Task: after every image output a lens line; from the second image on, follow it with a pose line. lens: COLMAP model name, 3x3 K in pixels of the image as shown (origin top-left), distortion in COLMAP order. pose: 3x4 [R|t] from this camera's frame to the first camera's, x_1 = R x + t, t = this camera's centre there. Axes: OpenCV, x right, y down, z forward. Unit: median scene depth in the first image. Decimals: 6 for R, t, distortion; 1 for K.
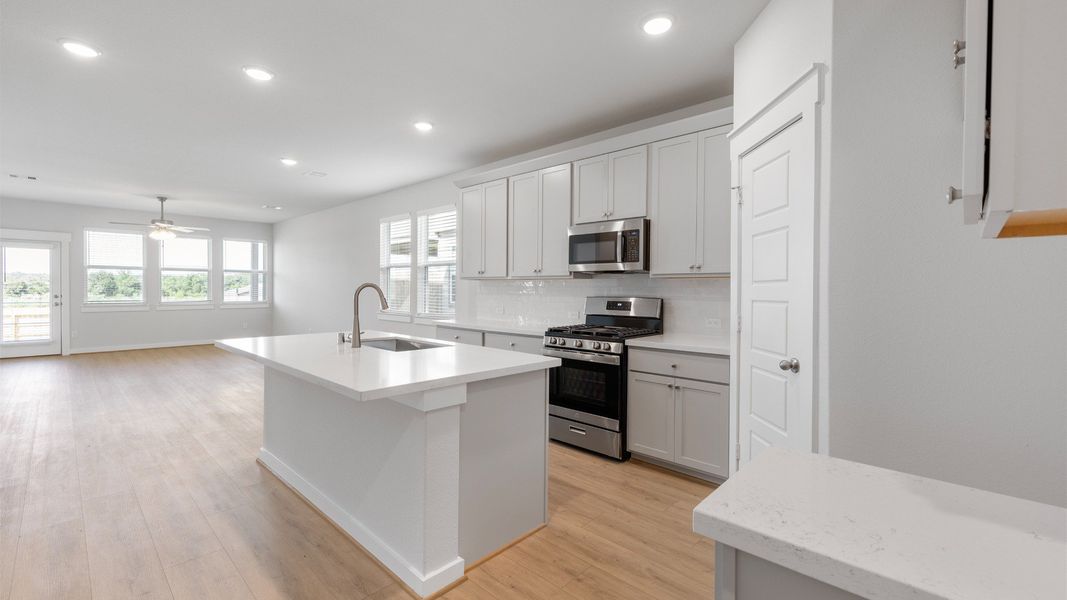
lens RADIAL K [[442.9, 0, 532.8], [0, 442.9, 294.3], [0, 0, 1]] dist [0.000162, 0.000795]
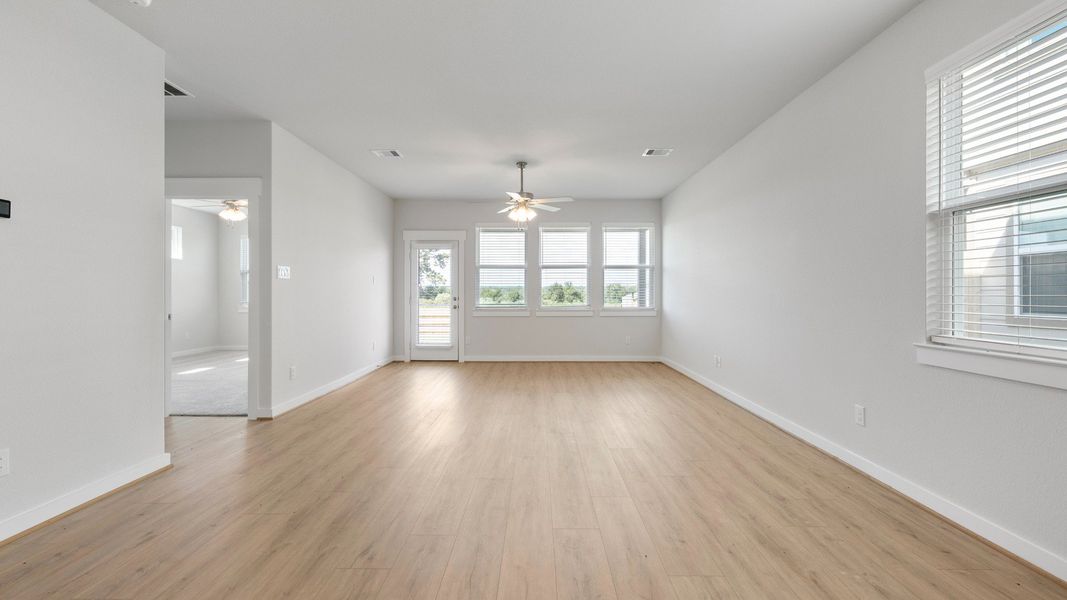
lens RADIAL K [[442.9, 0, 540.0], [0, 442.9, 296.6], [0, 0, 1]] dist [0.000162, 0.000795]
pose [[0.686269, -0.003127, -0.727341, -0.274489], [-0.005391, 0.999941, -0.009386, 0.008283], [0.727328, 0.010362, 0.686212, 0.502082]]
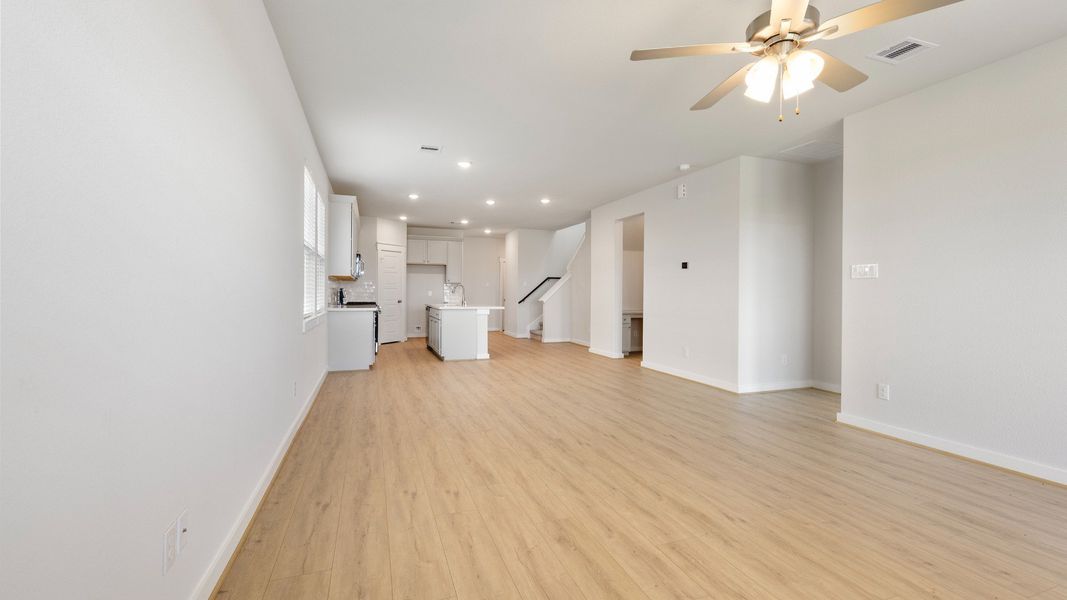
lens RADIAL K [[442.9, 0, 528.9], [0, 442.9, 293.9], [0, 0, 1]] dist [0.000162, 0.000795]
pose [[-0.879316, -0.015970, 0.475971, -1.214612], [-0.010410, 0.999843, 0.014316, -0.004995], [-0.476125, 0.007633, -0.879345, 1.864183]]
